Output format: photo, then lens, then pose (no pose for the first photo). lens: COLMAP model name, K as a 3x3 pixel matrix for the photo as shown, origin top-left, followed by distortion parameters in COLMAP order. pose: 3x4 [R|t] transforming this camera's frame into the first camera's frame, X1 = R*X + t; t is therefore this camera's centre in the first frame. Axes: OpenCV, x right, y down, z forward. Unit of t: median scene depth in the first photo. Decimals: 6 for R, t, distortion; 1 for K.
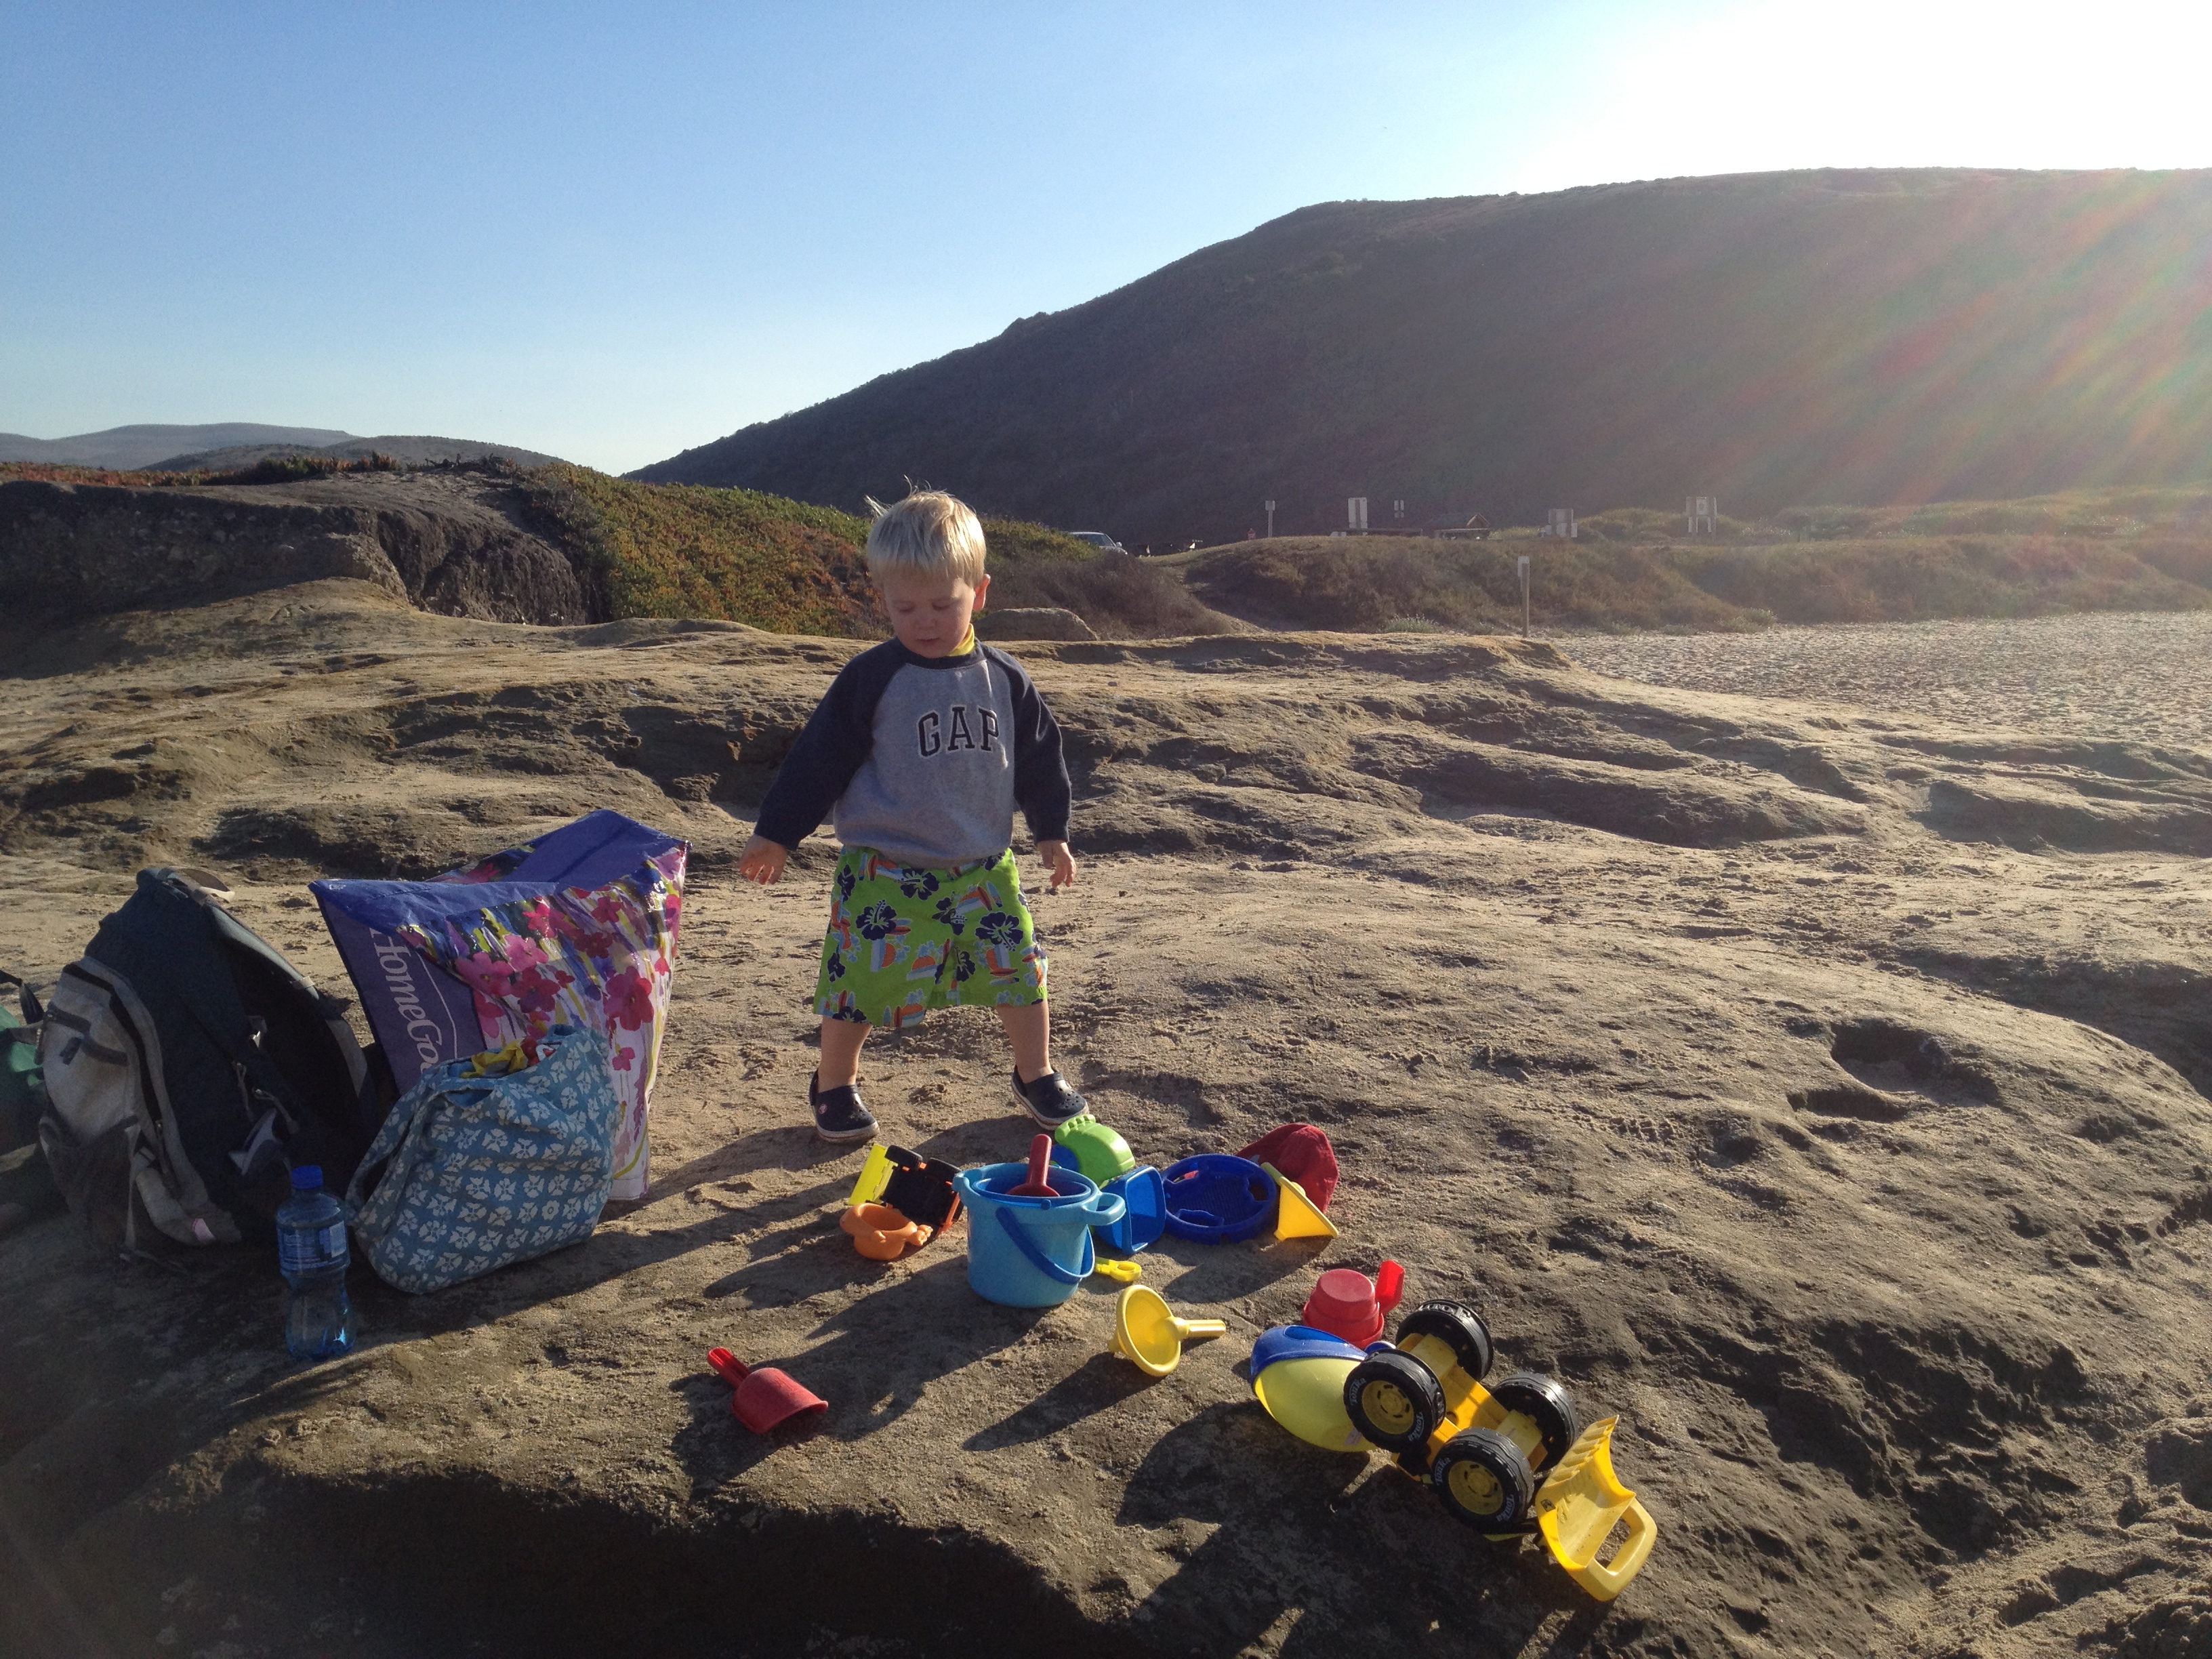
lens RADIAL K [[2093.2, 0, 1106.0], [0, 2093.2, 829.5], [0, 0, 1]] dist [0.191551, -0.443663]
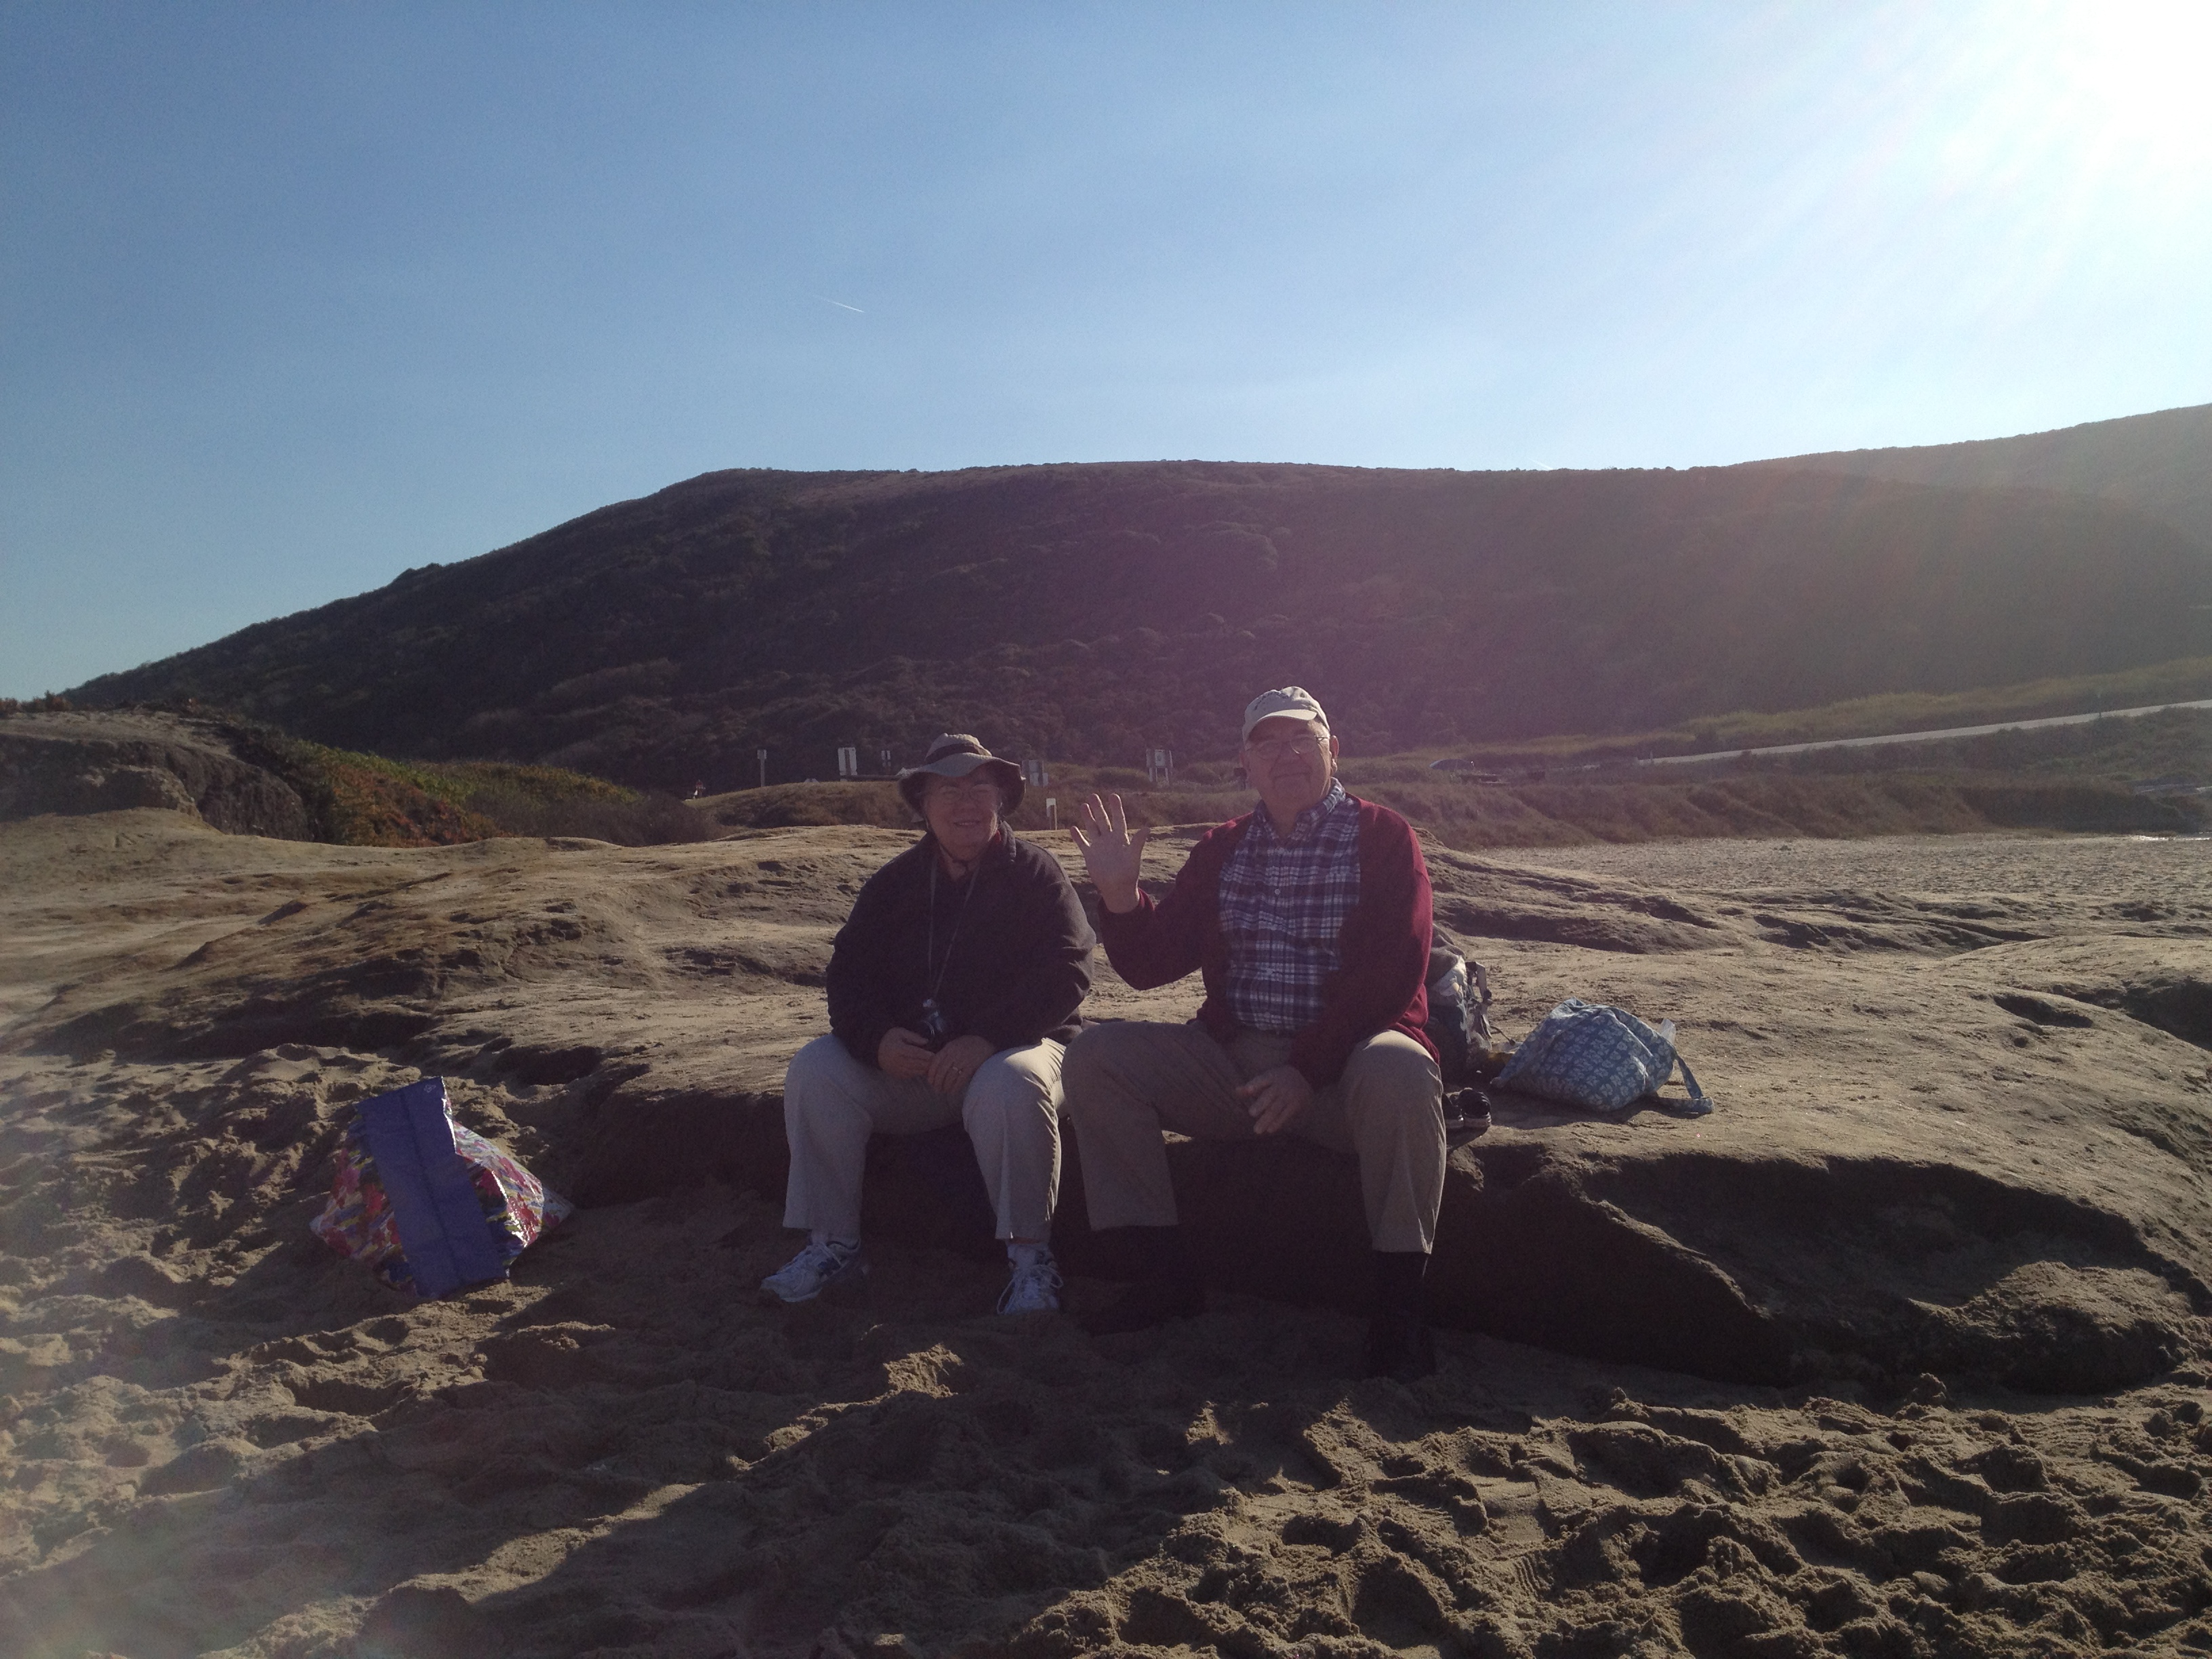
lens RADIAL K [[2128.3, 0, 1106.0], [0, 2128.3, 829.5], [0, 0, 1]] dist [0.176673, -0.284882]
pose [[0.957518, -0.011394, 0.288147, -0.066148], [0.046209, 0.992370, -0.114312, 0.009929], [-0.284646, 0.122771, 0.950739, -0.038014]]
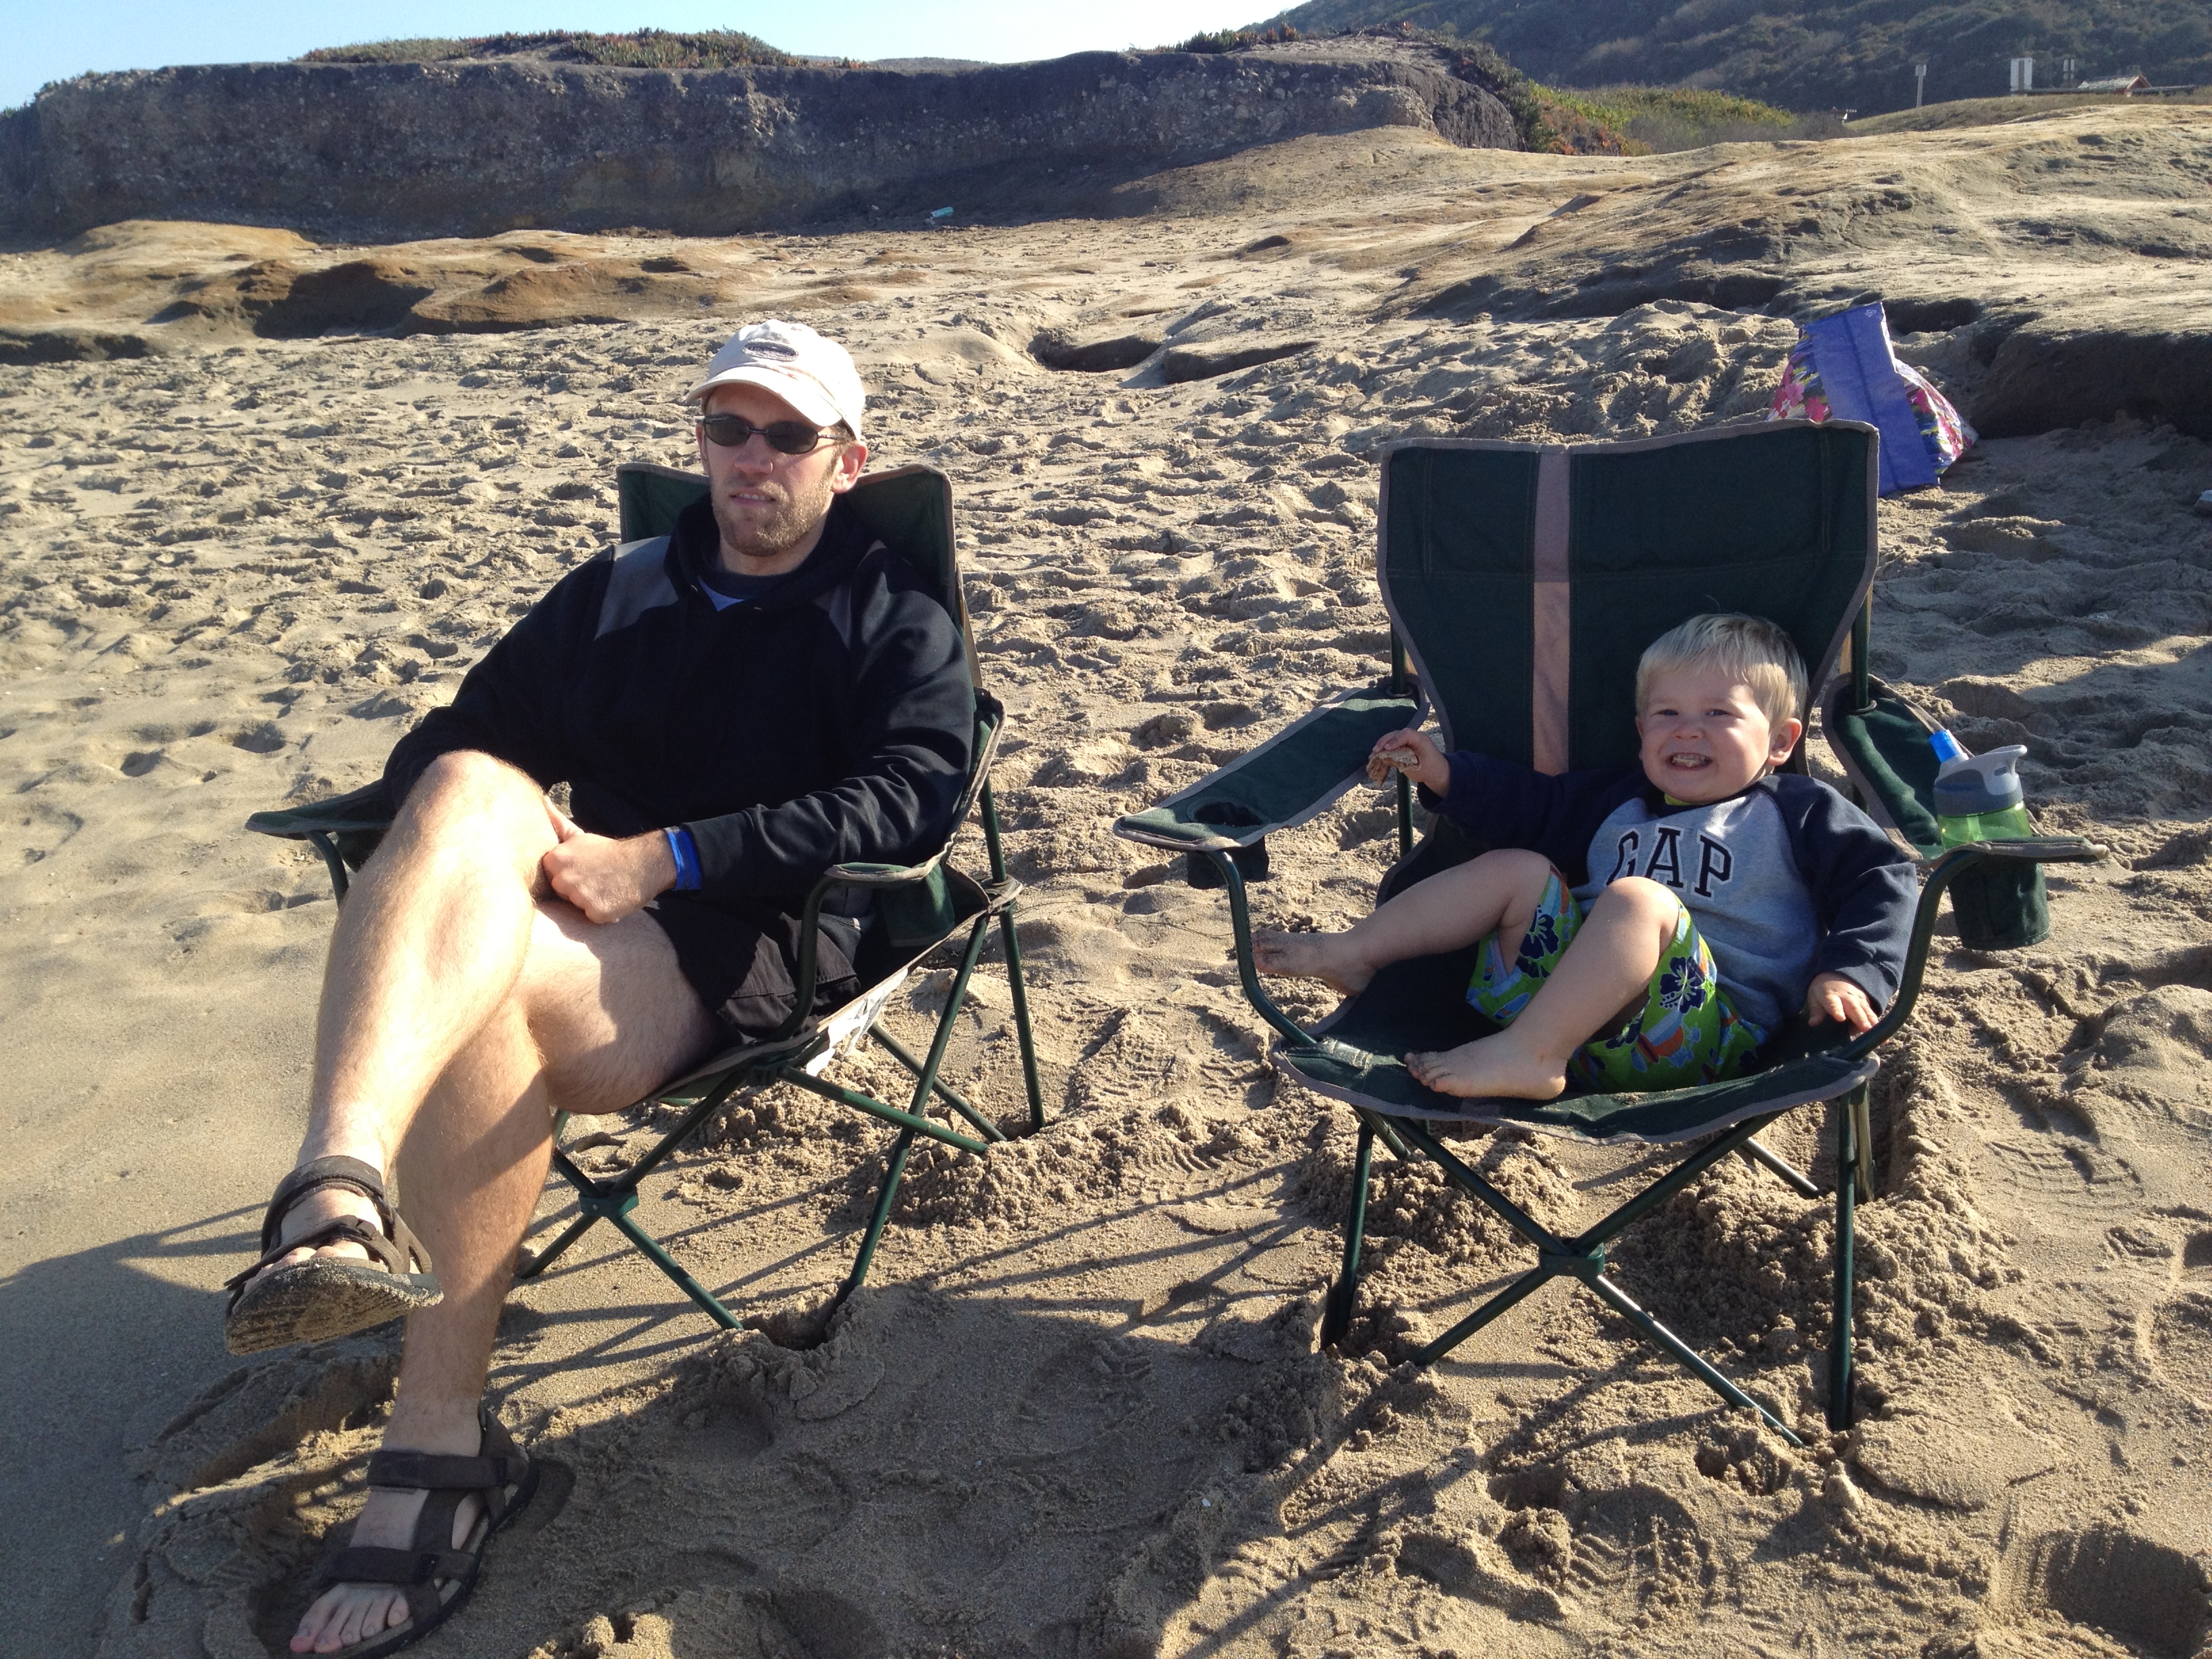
lens RADIAL K [[2128.3, 0, 1106.0], [0, 2128.3, 829.5], [0, 0, 1]] dist [0.176673, -0.284882]
pose [[0.982876, 0.030154, -0.181787, -0.087552], [-0.000232, 0.986722, 0.162419, 0.017941], [0.184271, -0.159596, 0.969832, -0.053567]]
